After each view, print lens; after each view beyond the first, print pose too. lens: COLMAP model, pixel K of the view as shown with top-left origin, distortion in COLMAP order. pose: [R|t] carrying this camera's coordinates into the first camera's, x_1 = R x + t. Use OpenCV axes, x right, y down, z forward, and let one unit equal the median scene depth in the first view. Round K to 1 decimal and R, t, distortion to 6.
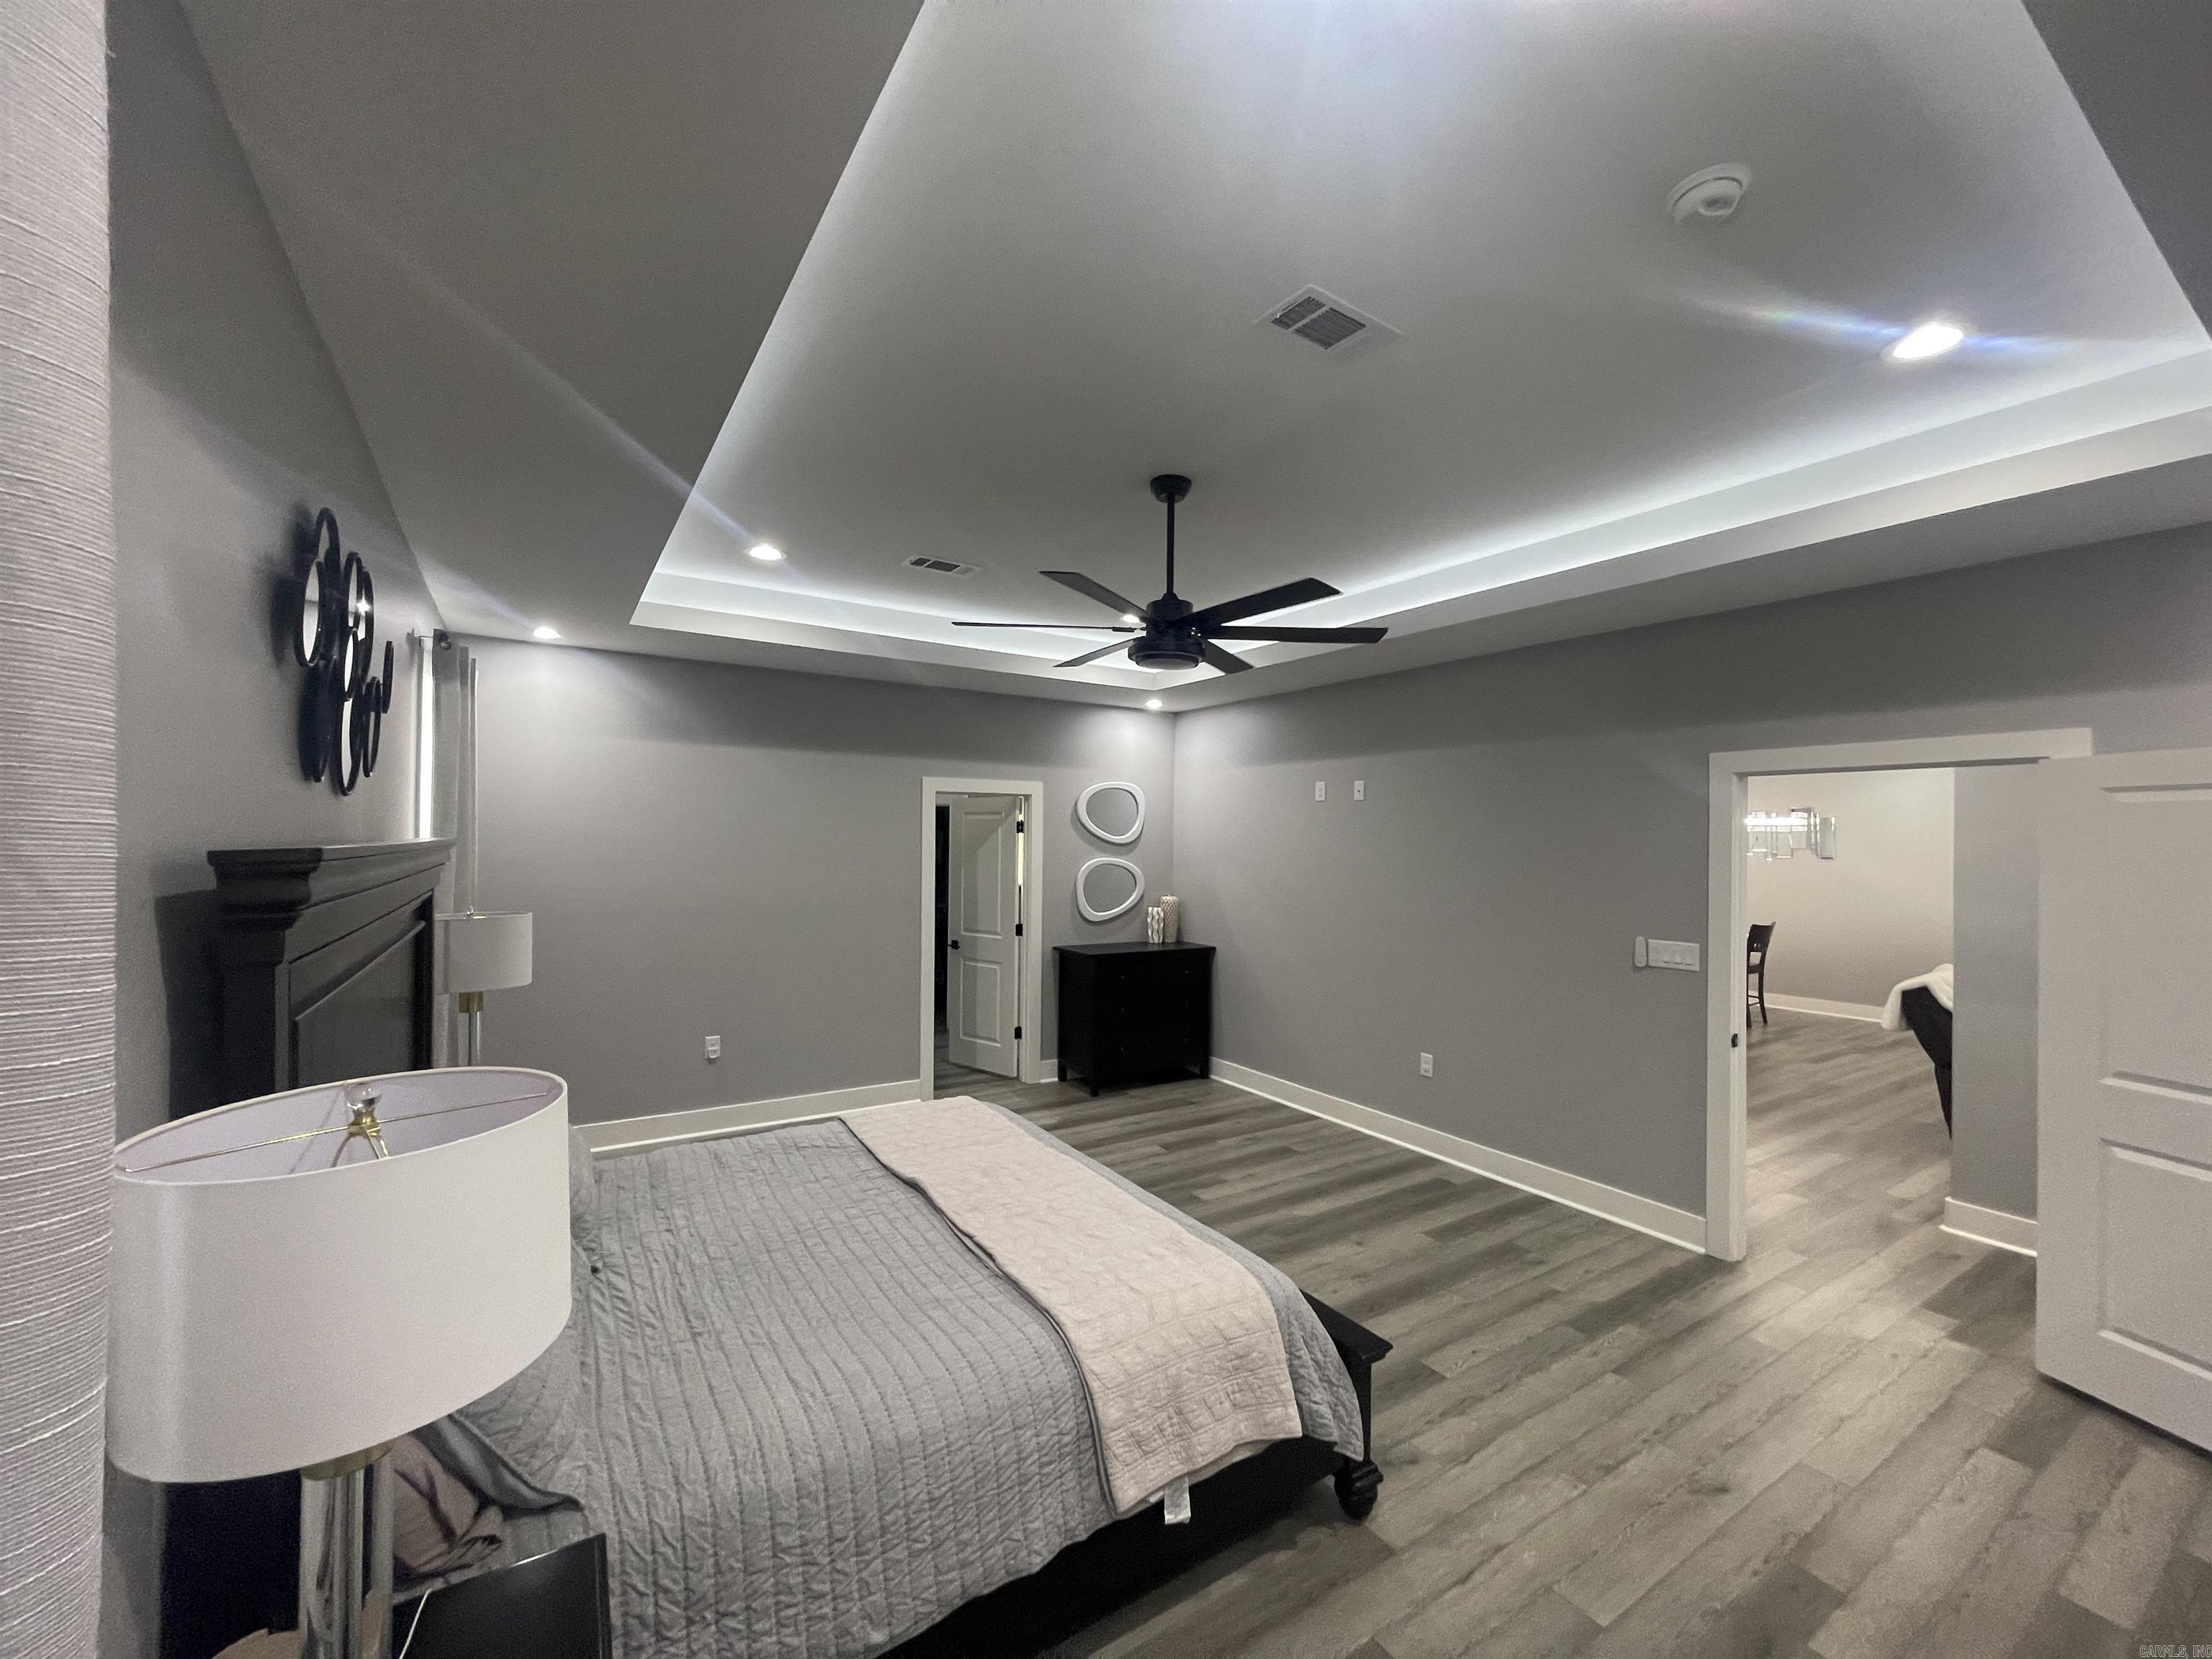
lens RADIAL K [[898.4, 0, 1105.4], [0, 898.4, 826.0], [0, 0, 1]] dist [0.002107, 0.000222]
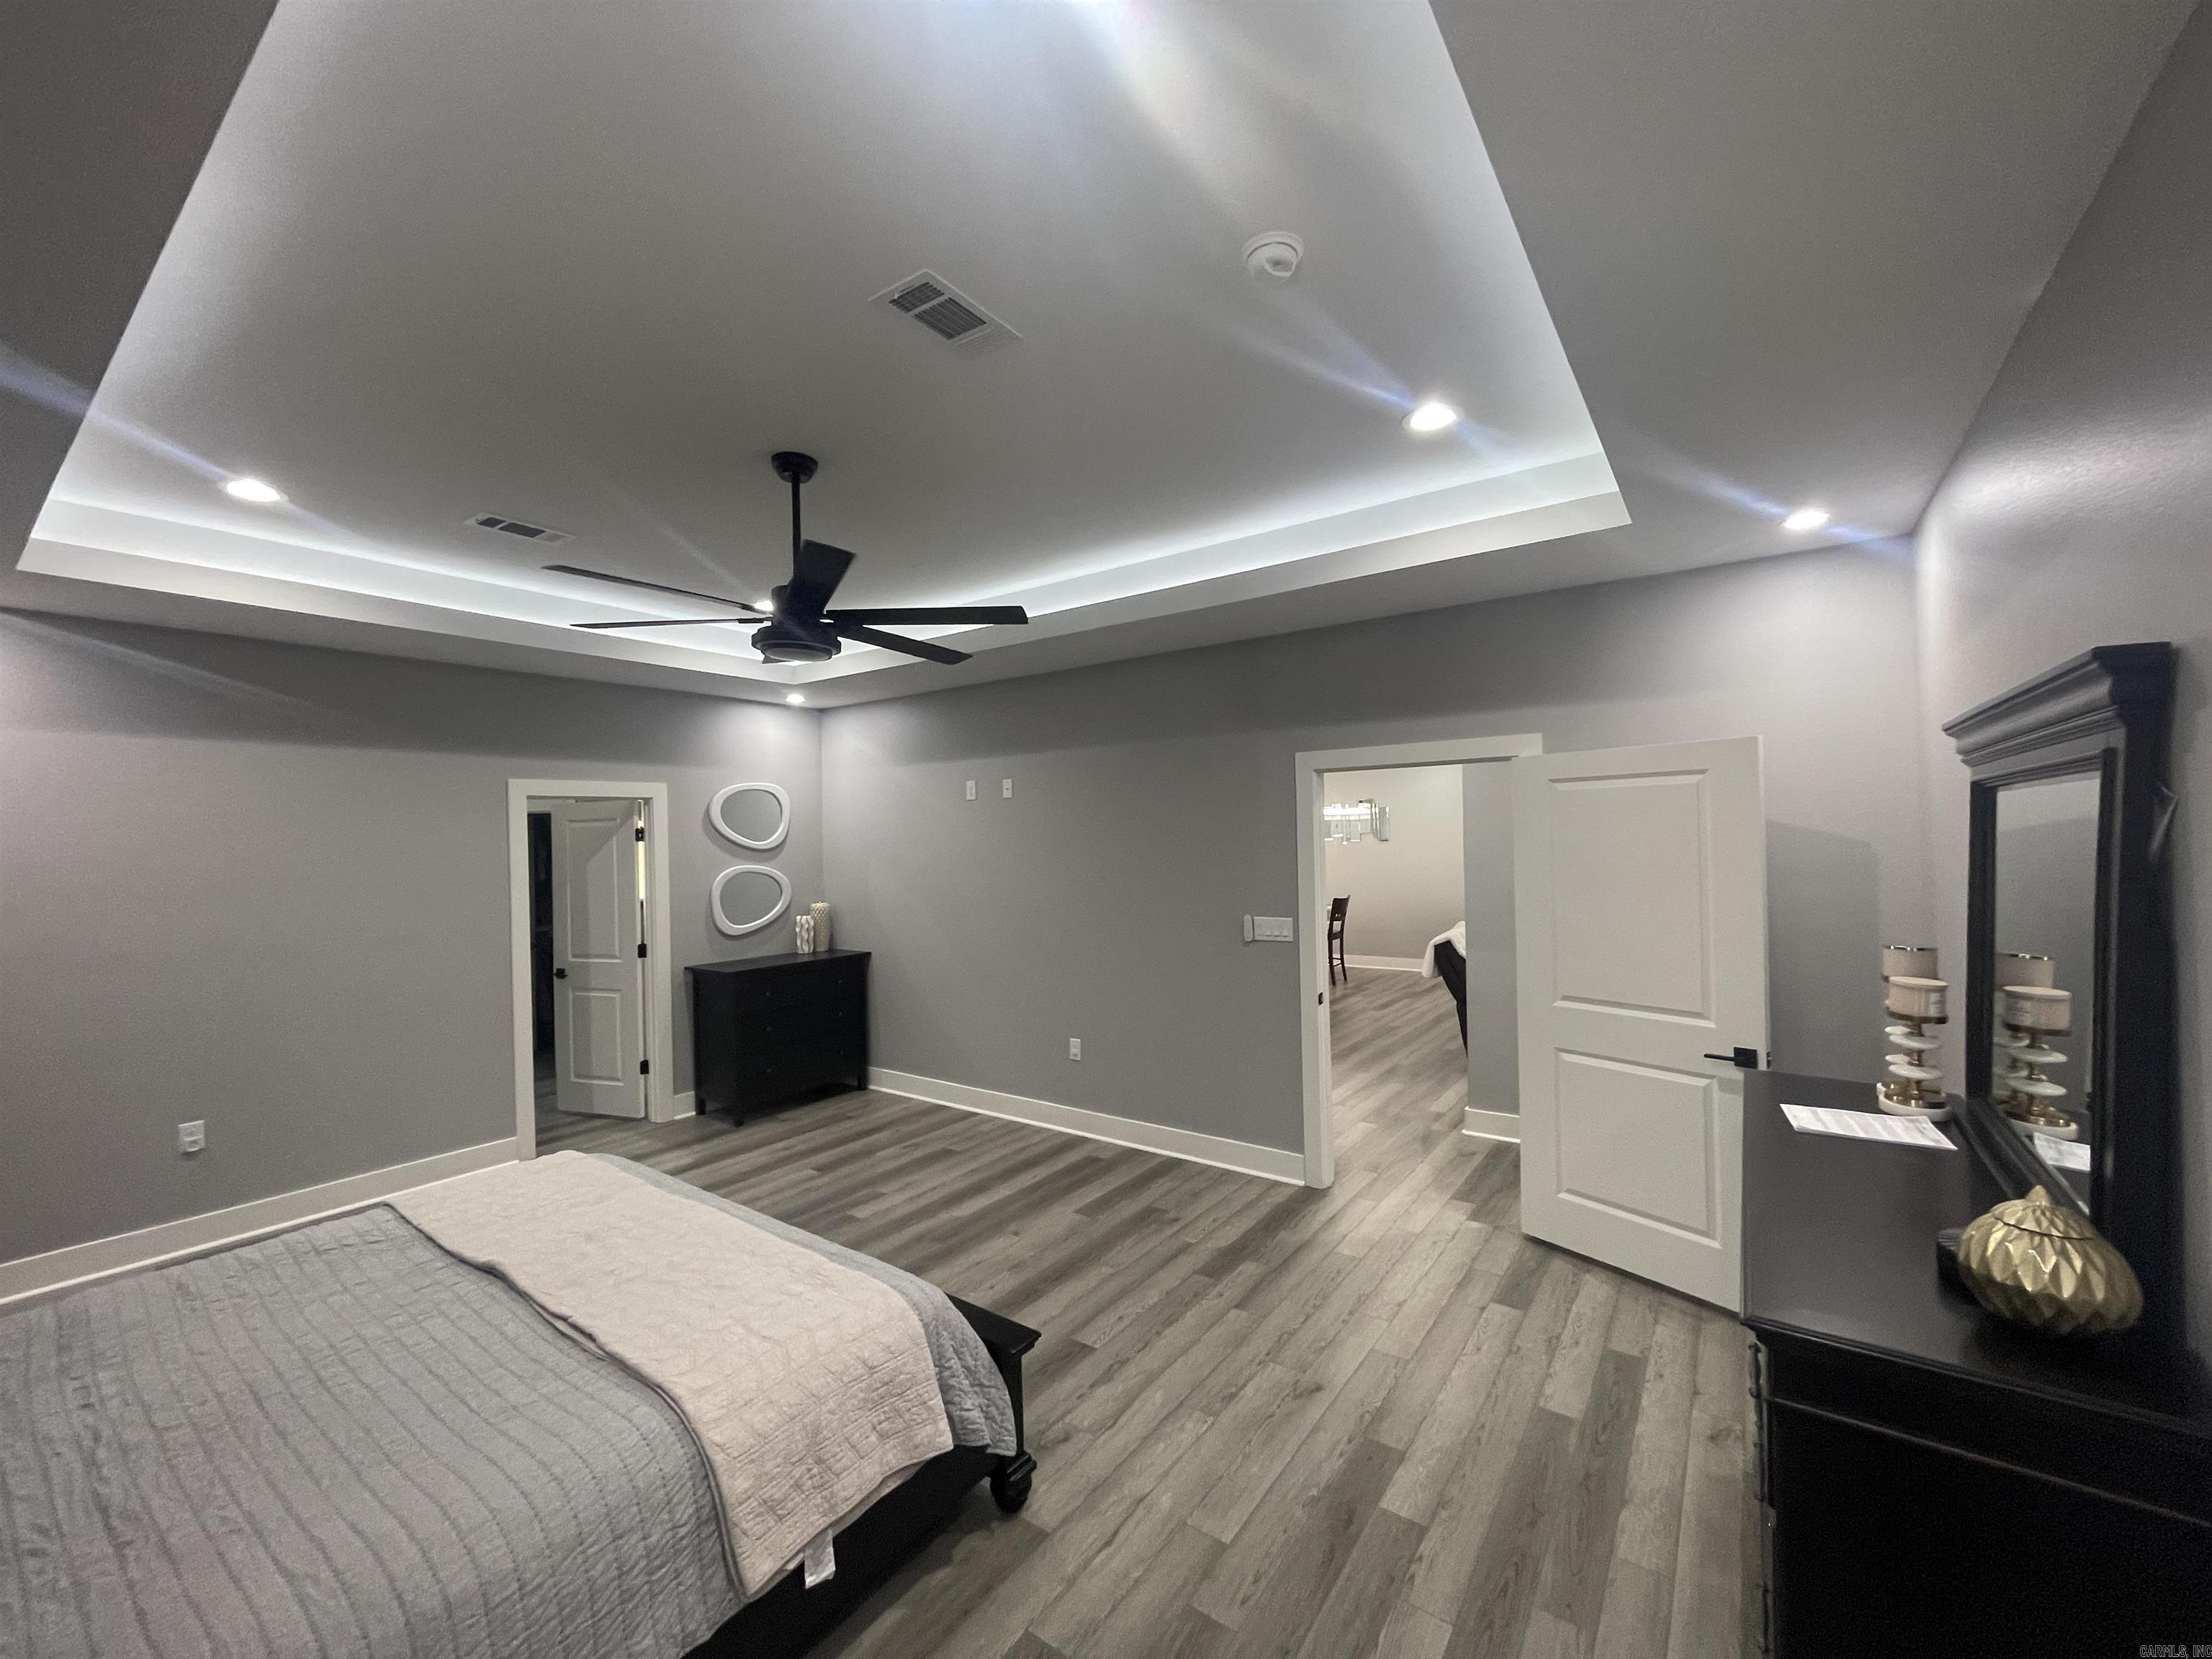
lens RADIAL K [[898.4, 0, 1105.9], [0, 898.4, 824.9], [0, 0, 1]] dist [0.002107, 0.000222]
pose [[0.930352, -0.026477, 0.365709, 0.026743], [0.026848, 0.999631, 0.004070, 0.000434], [-0.365682, 0.006033, 0.930720, 0.019627]]
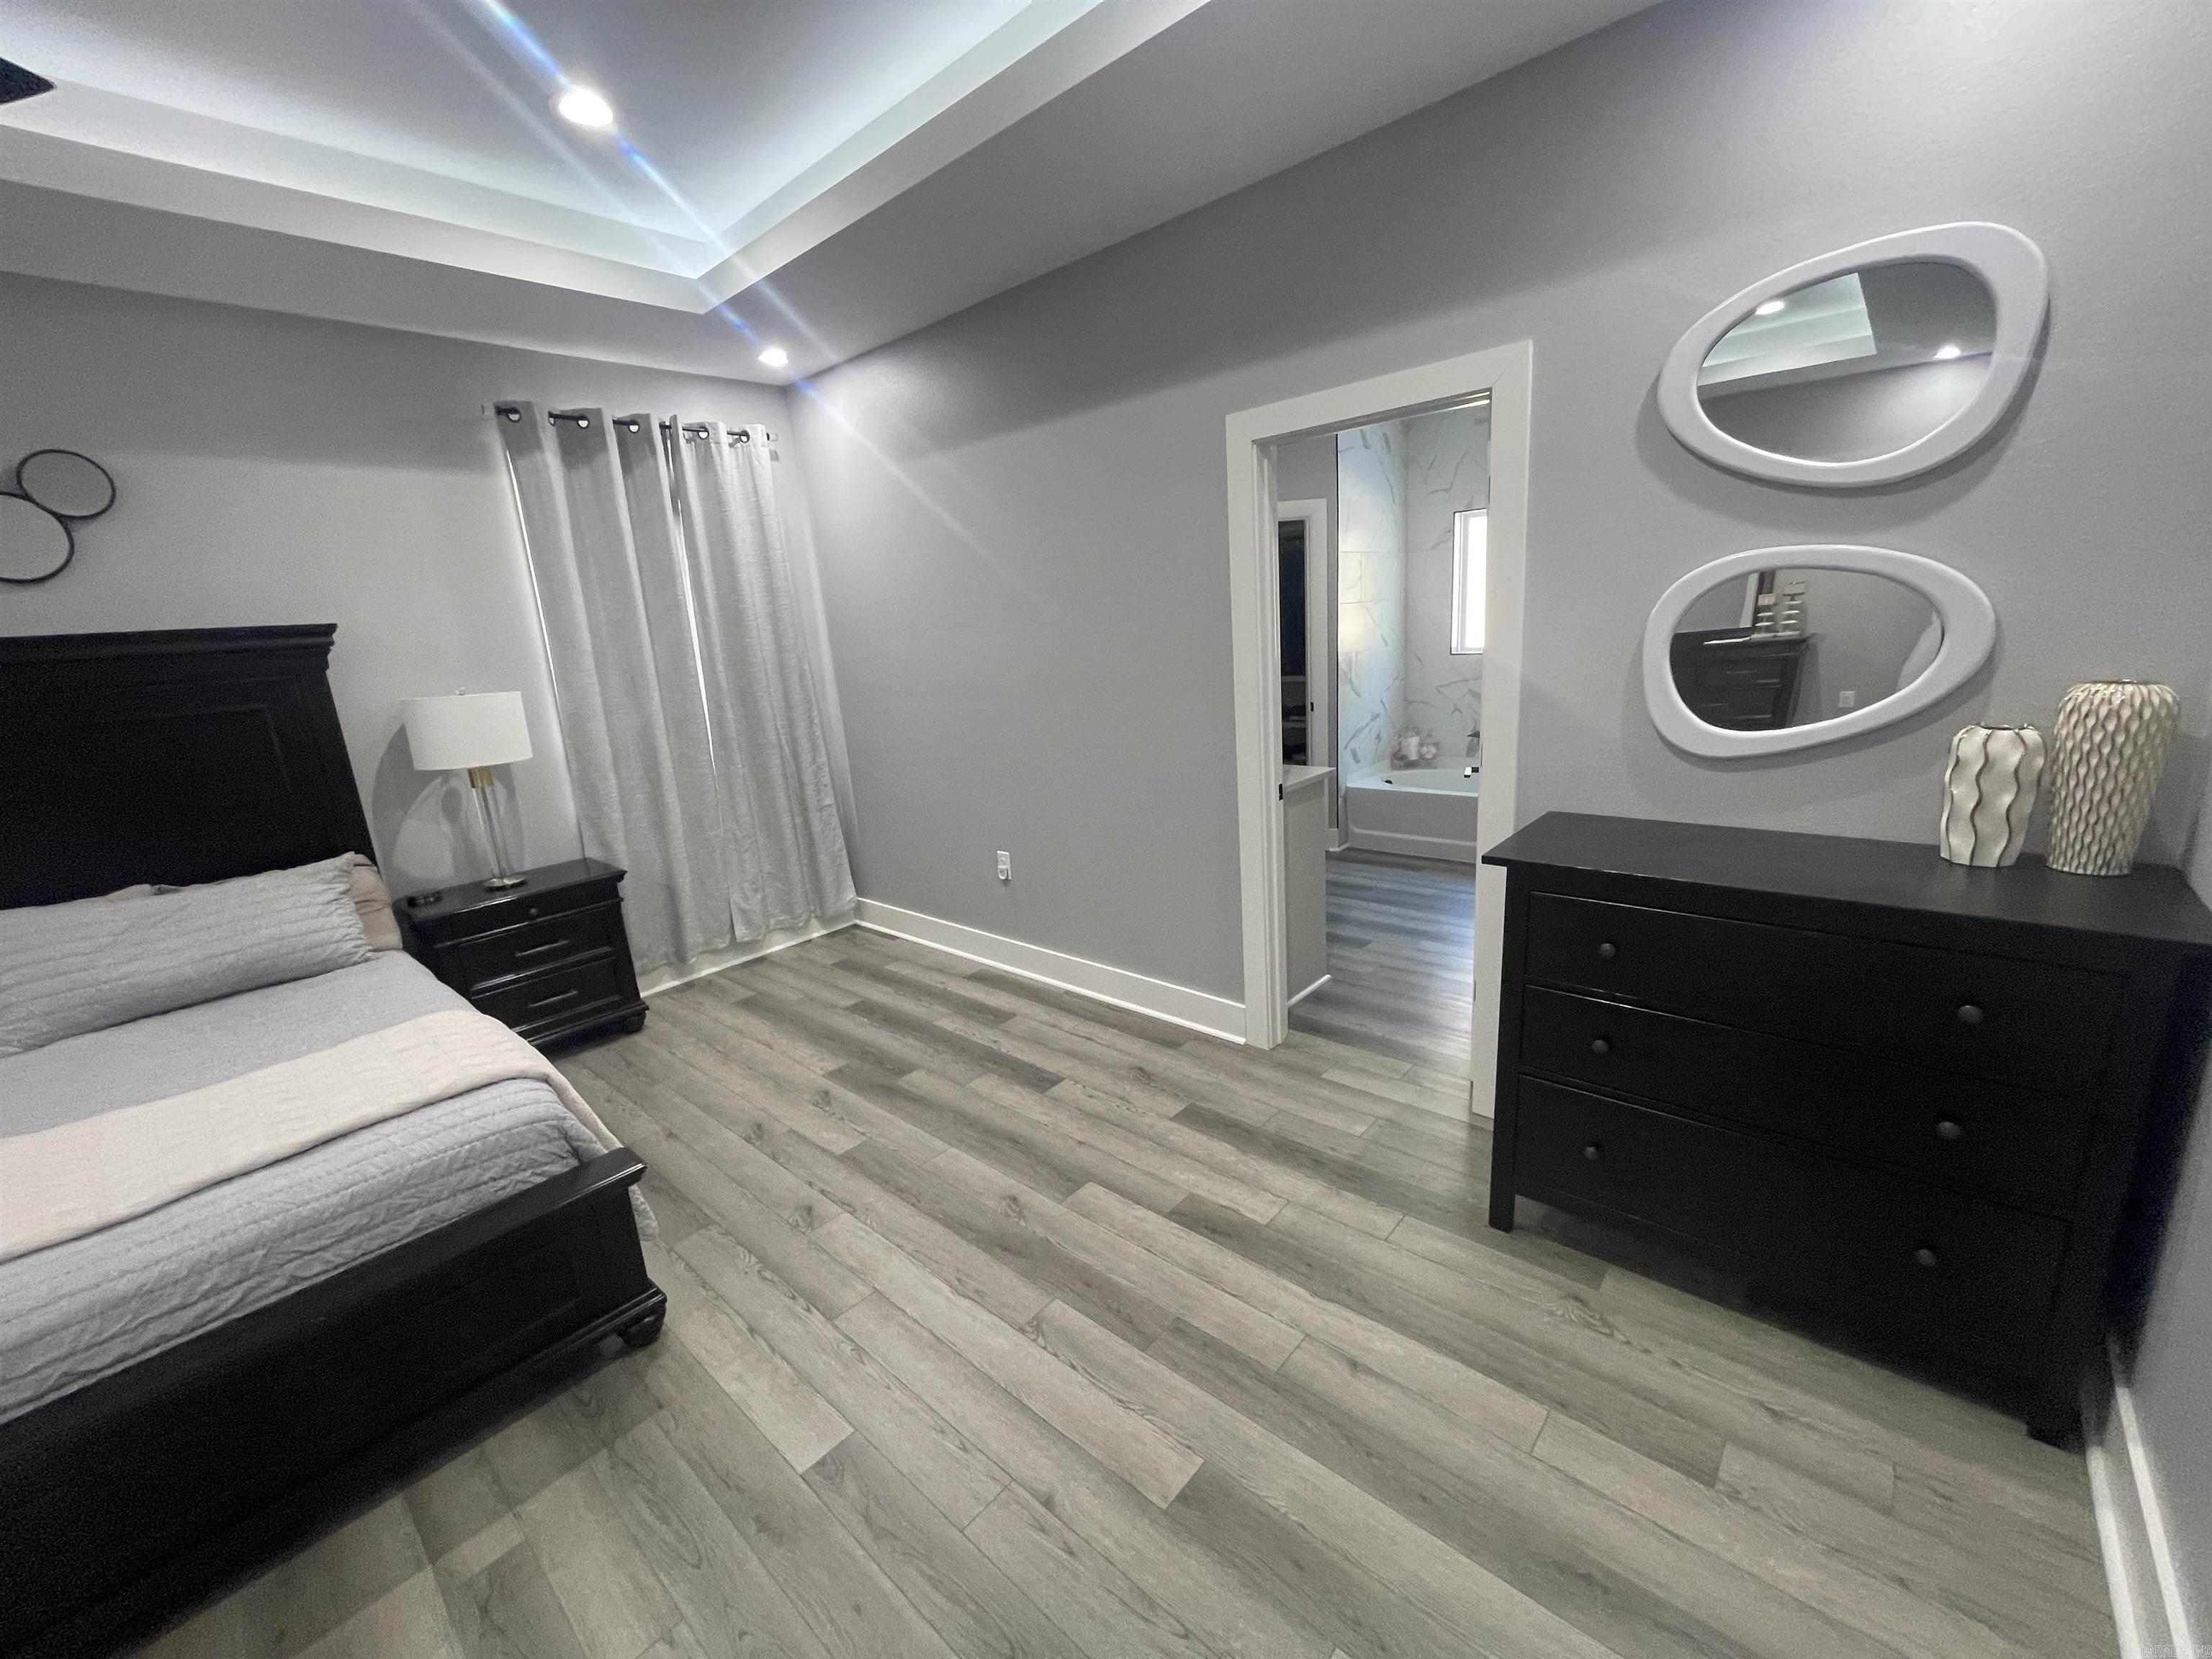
lens RADIAL K [[898.4, 0, 1093.9], [0, 898.4, 820.5], [0, 0, 1]] dist [0.002107, 0.000222]
pose [[0.252154, 0.186775, -0.949491, 0.619464], [0.087111, 0.972832, 0.214500, 0.104504], [0.963758, -0.136798, 0.229033, 1.799299]]
